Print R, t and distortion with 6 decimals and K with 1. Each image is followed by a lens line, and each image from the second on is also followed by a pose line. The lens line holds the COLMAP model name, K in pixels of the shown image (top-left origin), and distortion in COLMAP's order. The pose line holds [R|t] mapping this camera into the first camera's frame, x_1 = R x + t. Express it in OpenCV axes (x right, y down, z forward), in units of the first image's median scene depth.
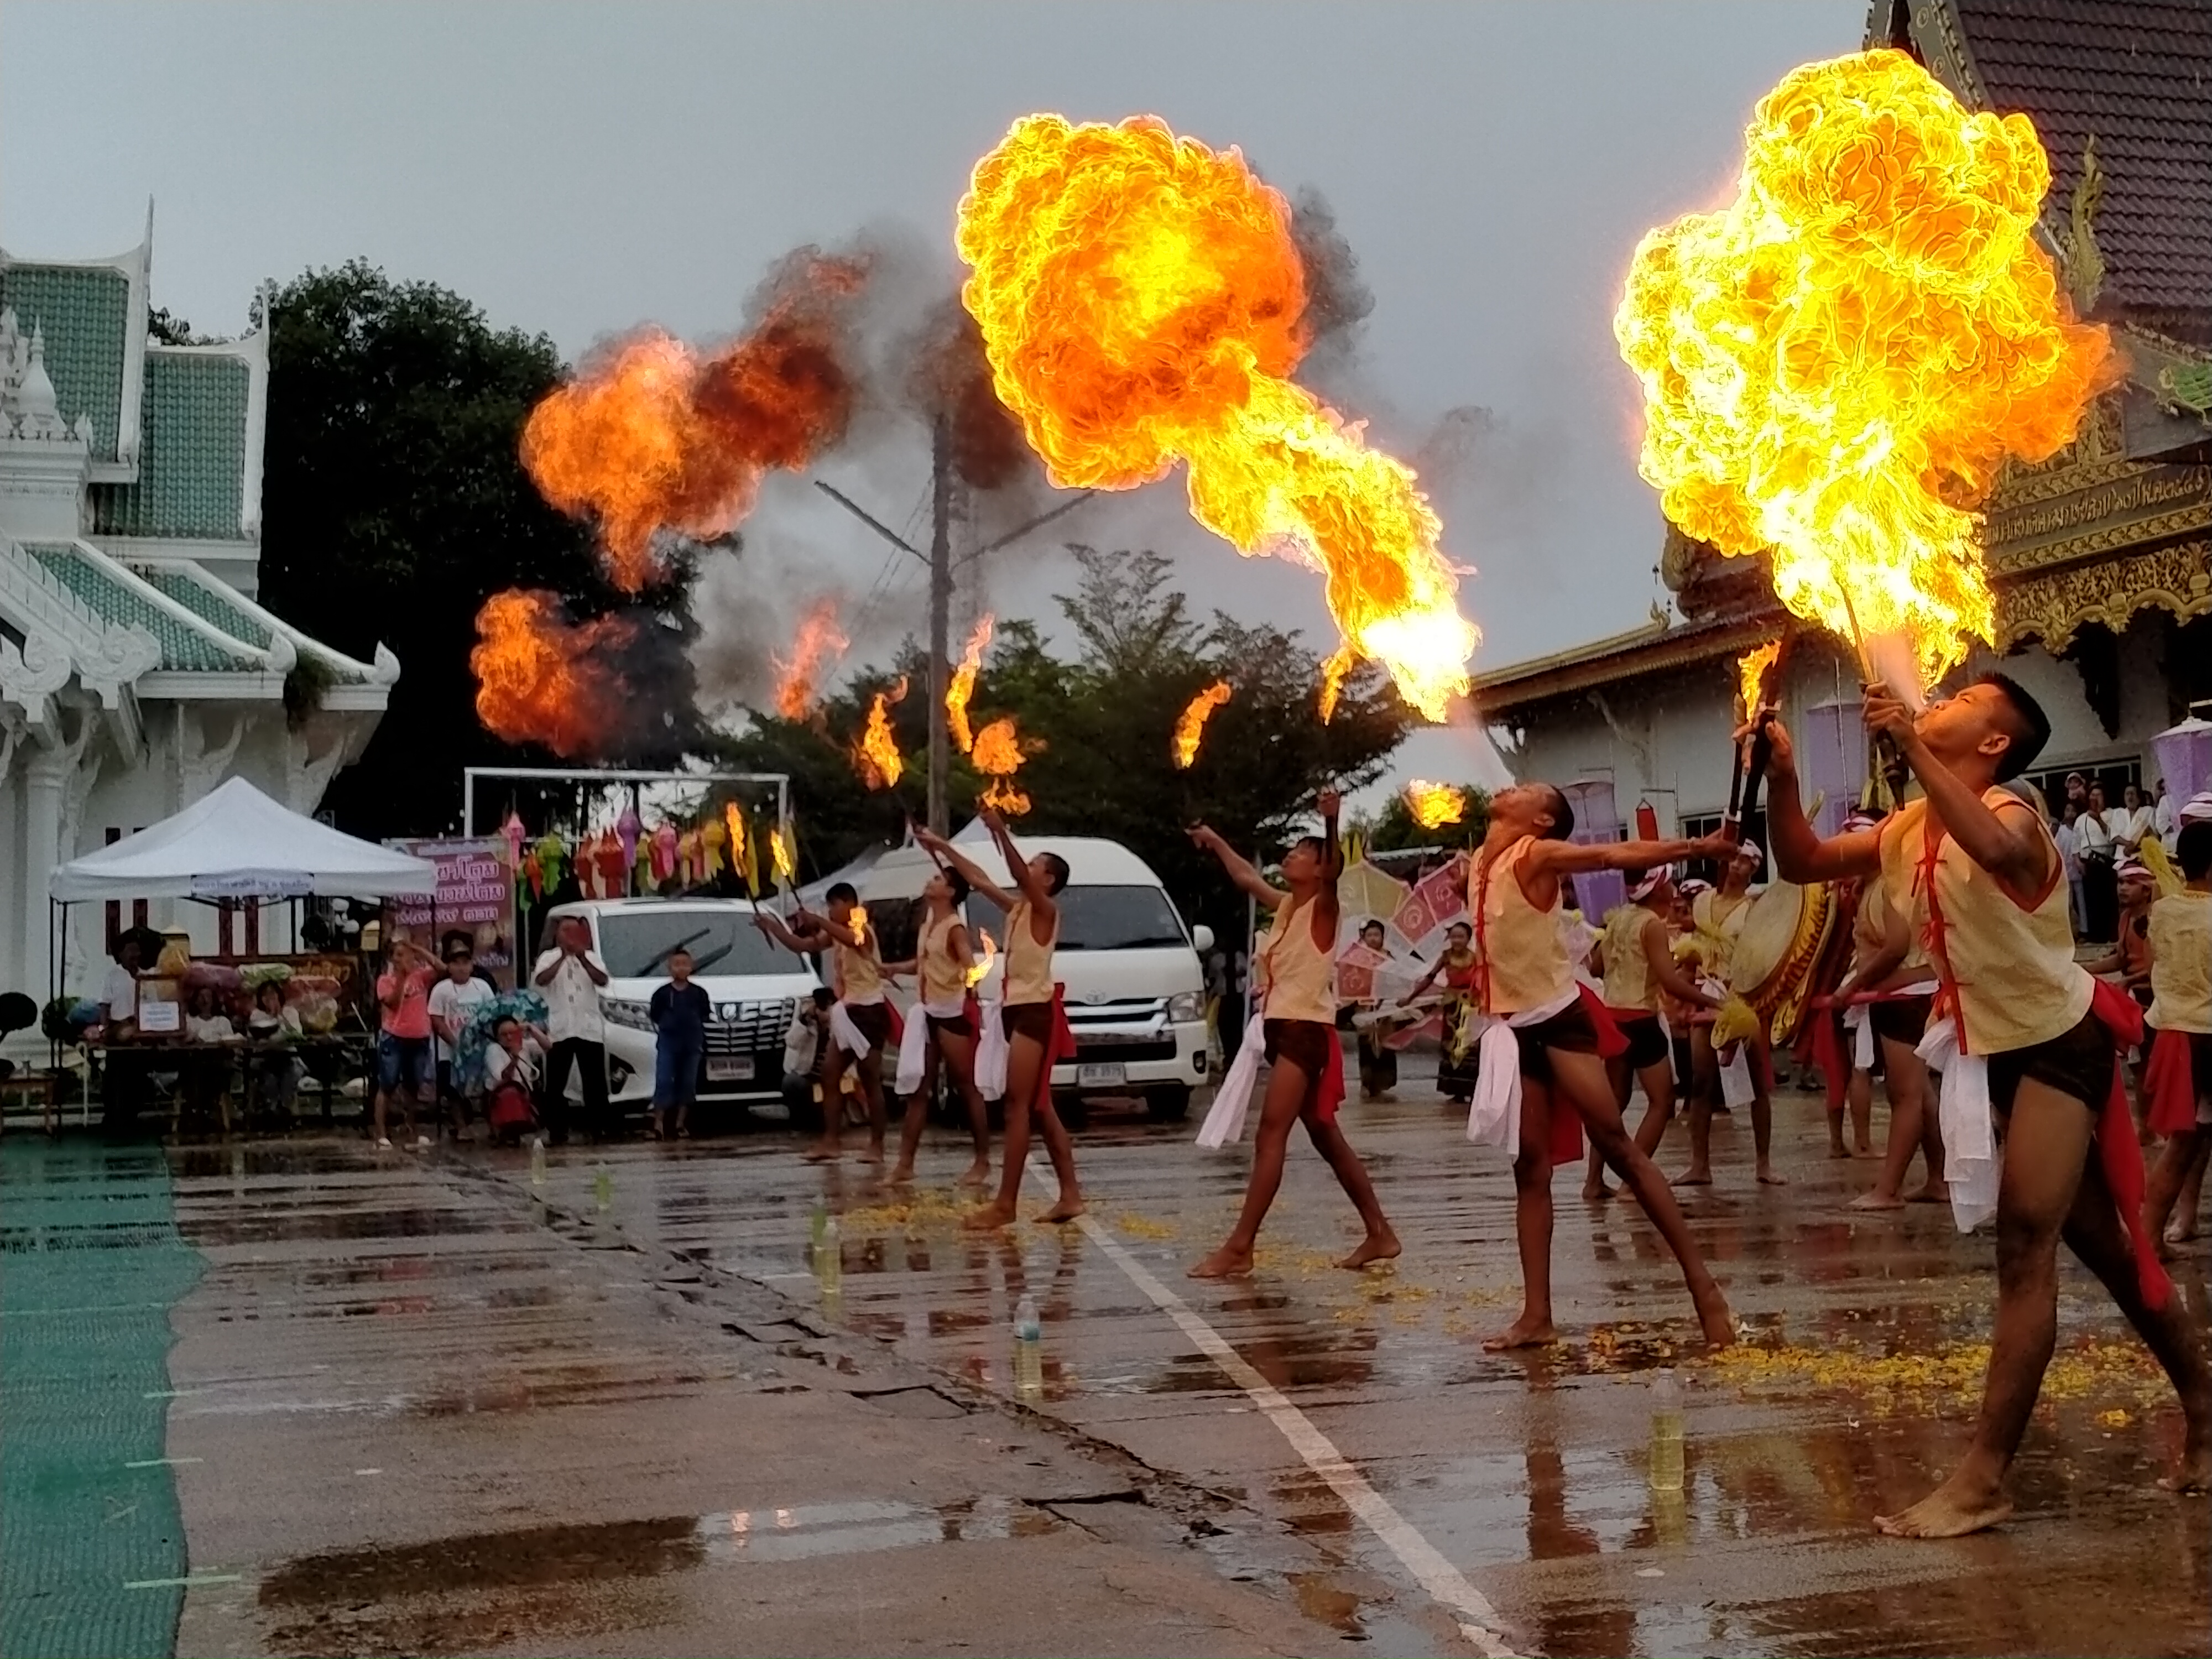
lens RADIAL K [[2834.5, 0, 1106.0], [0, 2834.5, 829.5], [0, 0, 1]] dist [0.152611, -0.500126]
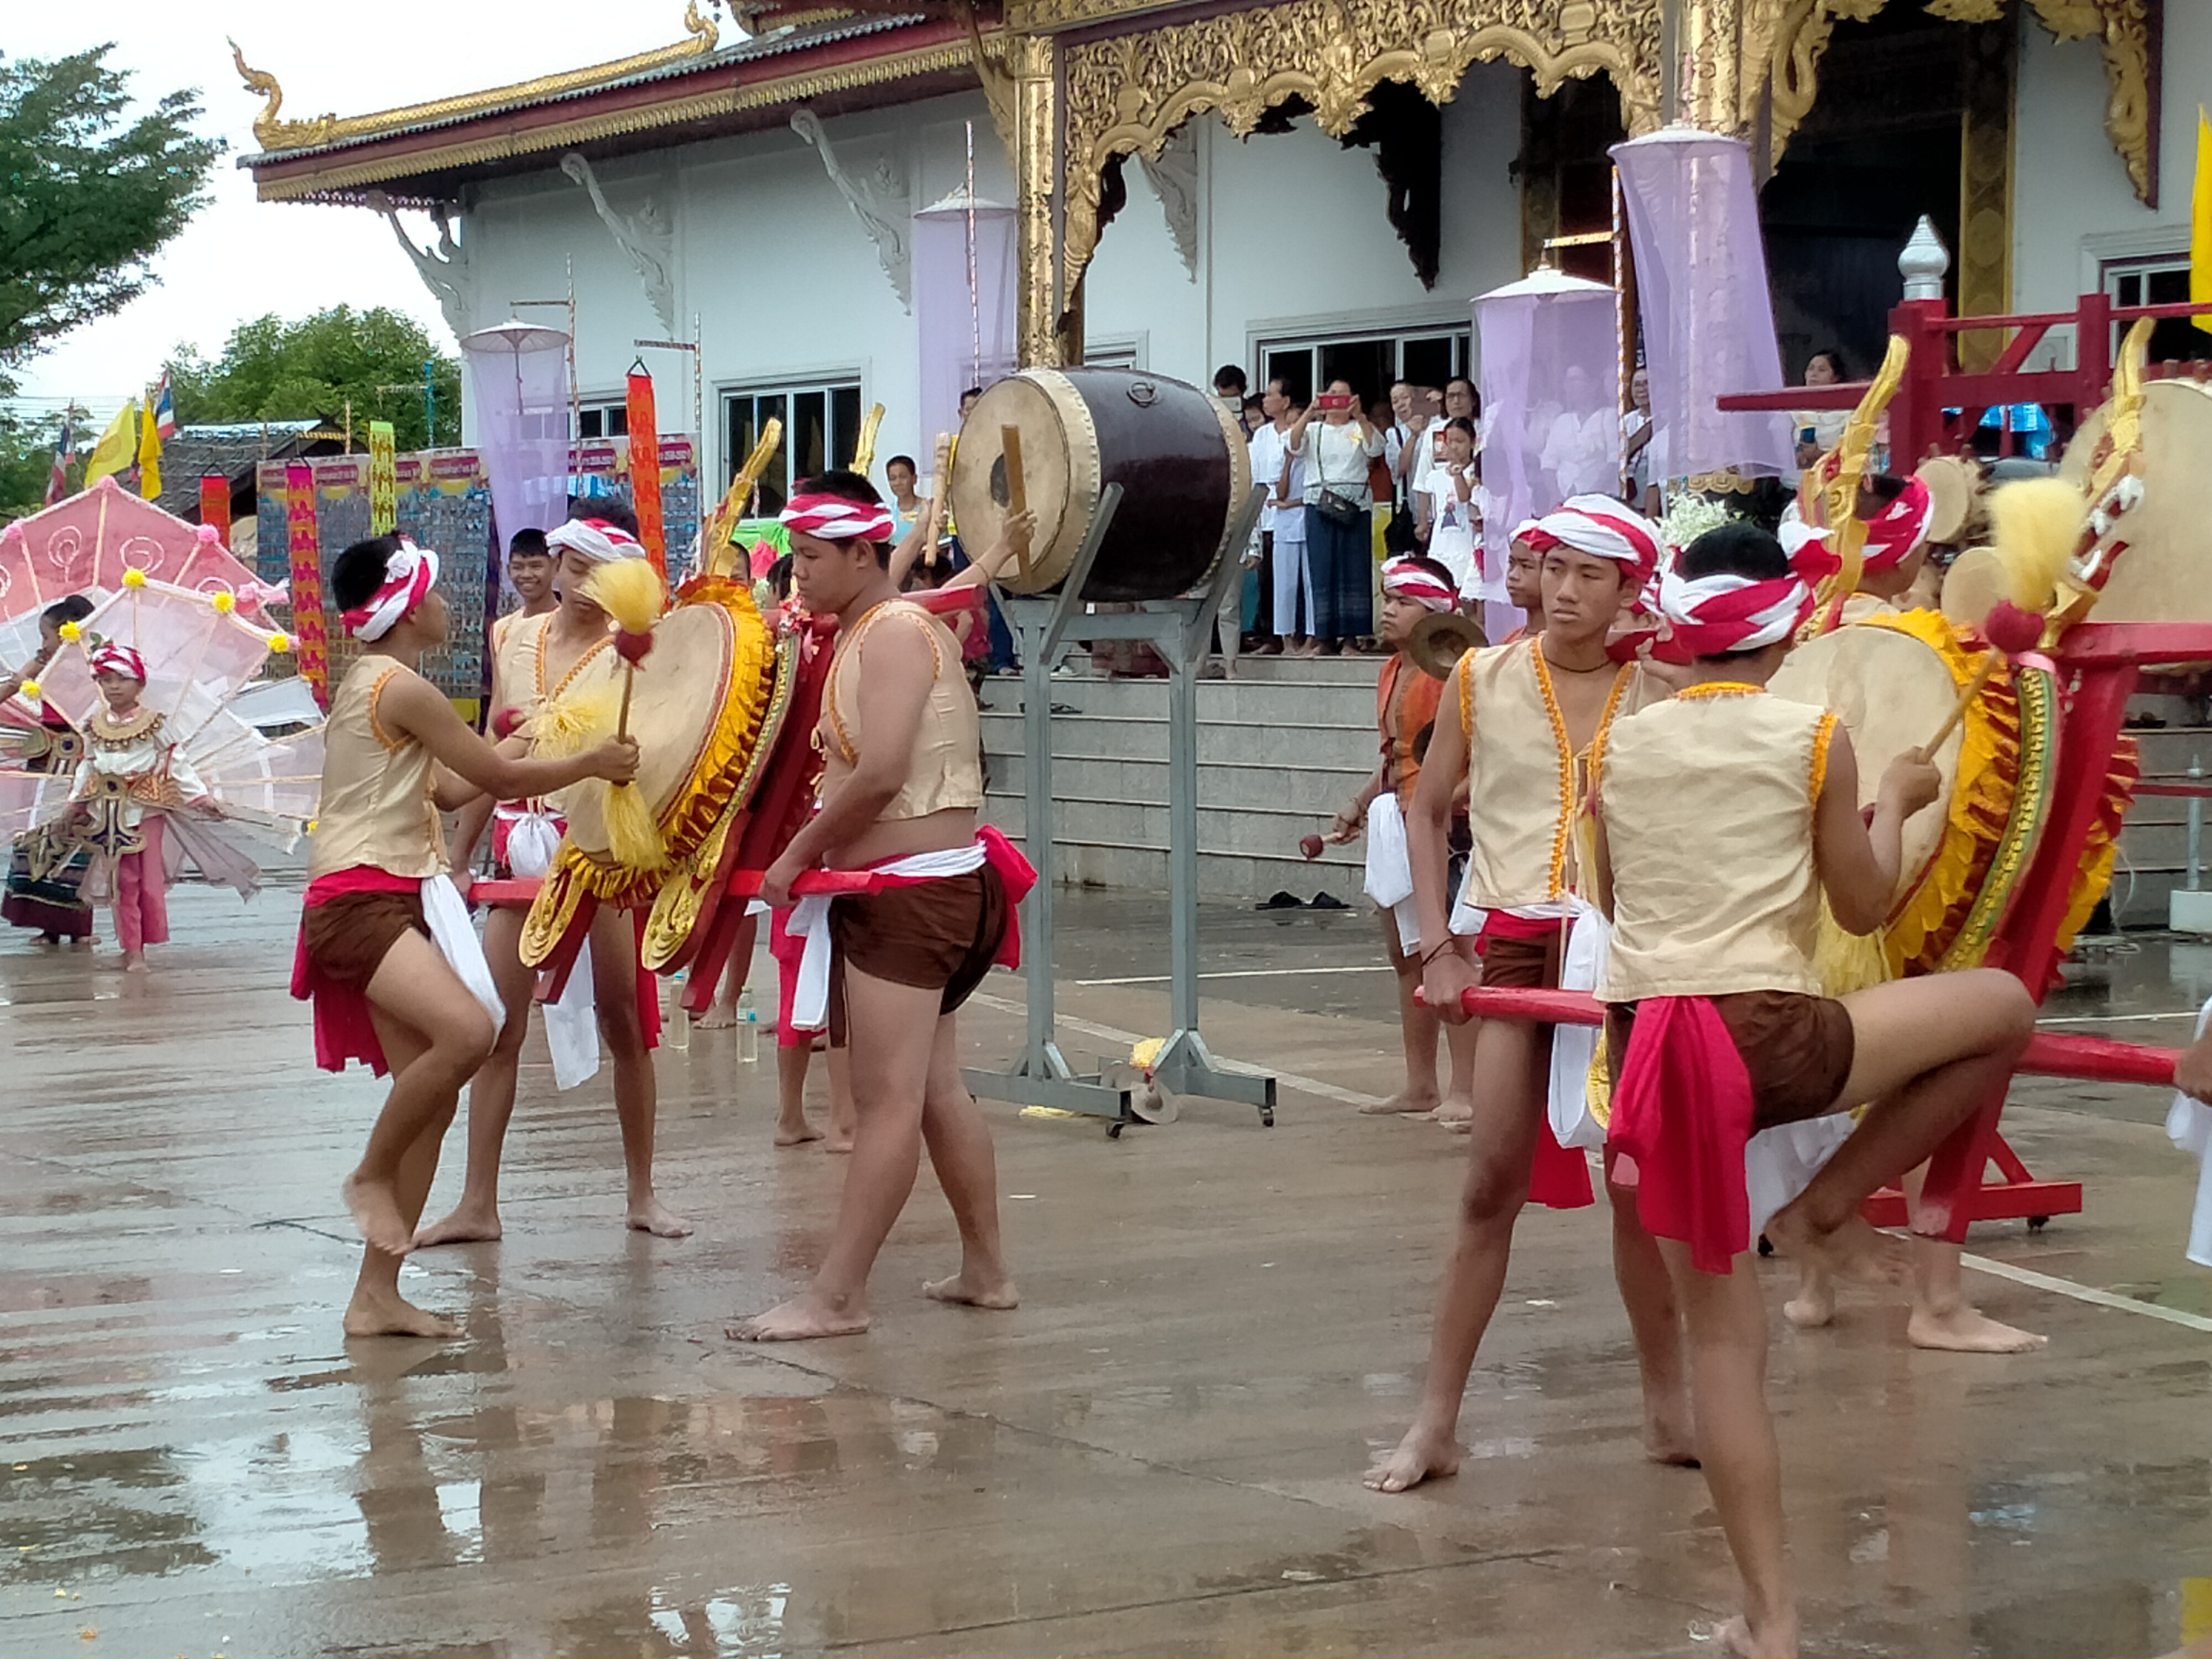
lens RADIAL K [[4703.7, 0, 1102.5], [0, 4703.7, 869.2], [0, 0, 1]] dist [0.295356, -1.325202]
pose [[0.964157, 0.009970, 0.265145, 0.042548], [-0.037328, 0.994452, 0.098344, -0.007731], [-0.262694, -0.104717, 0.959180, 0.104693]]
